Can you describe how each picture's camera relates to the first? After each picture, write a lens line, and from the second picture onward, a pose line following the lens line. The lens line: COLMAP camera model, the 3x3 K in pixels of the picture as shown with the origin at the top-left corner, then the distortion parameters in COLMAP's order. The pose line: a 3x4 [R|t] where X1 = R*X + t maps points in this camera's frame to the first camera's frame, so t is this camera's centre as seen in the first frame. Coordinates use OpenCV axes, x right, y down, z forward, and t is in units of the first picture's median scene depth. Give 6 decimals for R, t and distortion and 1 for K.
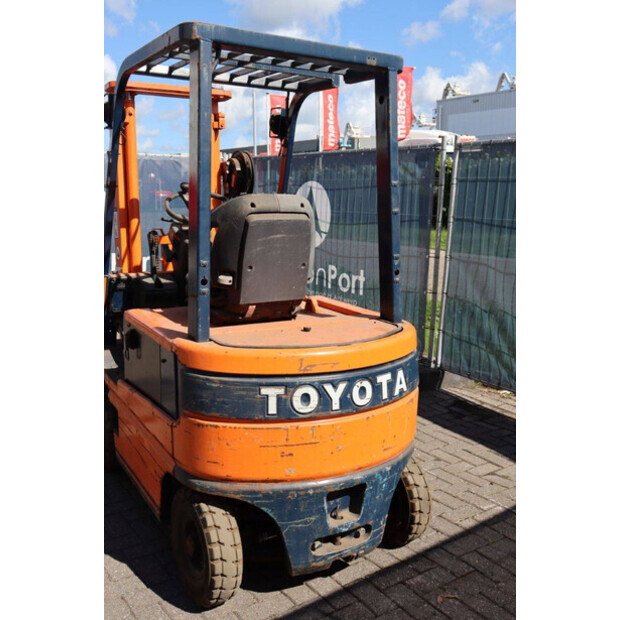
lens RADIAL K [[640.6, 0, 308.4], [0, 640.6, 311.8], [0, 0, 1]] dist [-0.029805, 0.000000]
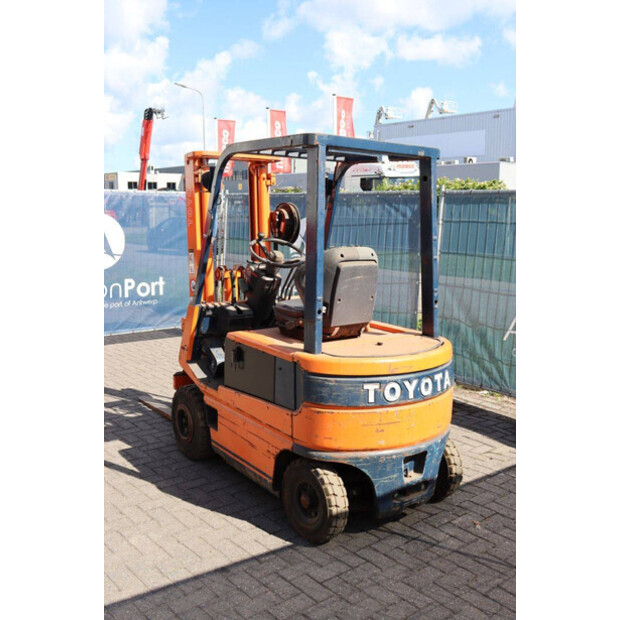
lens RADIAL K [[640.6, 0, 307.9], [0, 640.6, 316.8], [0, 0, 1]] dist [-0.029805, 0.000000]
pose [[0.994186, -0.014844, 0.106645, -0.305972], [0.016638, 0.999734, -0.015958, -0.011932], [-0.106380, 0.017639, 0.994169, -0.375069]]
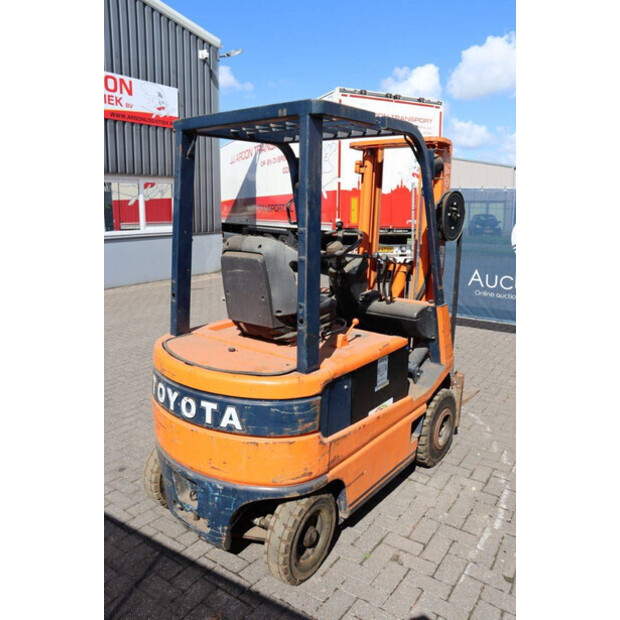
lens RADIAL K [[504.1, 0, 306.7], [0, 504.1, 311.9], [0, 0, 1]] dist [-0.139952, 0.096037]
pose [[0.355317, 0.185570, -0.916141, 0.897102], [-0.172586, 0.976269, 0.130813, -0.188940], [0.918675, 0.111633, 0.378912, 0.763359]]
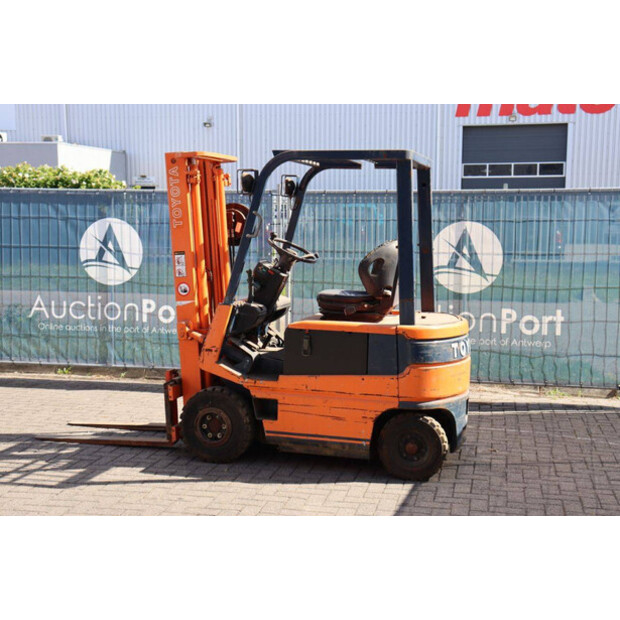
lens RADIAL K [[913.2, 0, 313.5], [0, 913.2, 306.1], [0, 0, 1]] dist [0.042420, 0.000000]
pose [[0.714777, -0.076502, 0.695155, -1.922398], [0.128872, 0.991385, -0.023407, 0.016822], [-0.687376, 0.106316, 0.718478, -0.570572]]
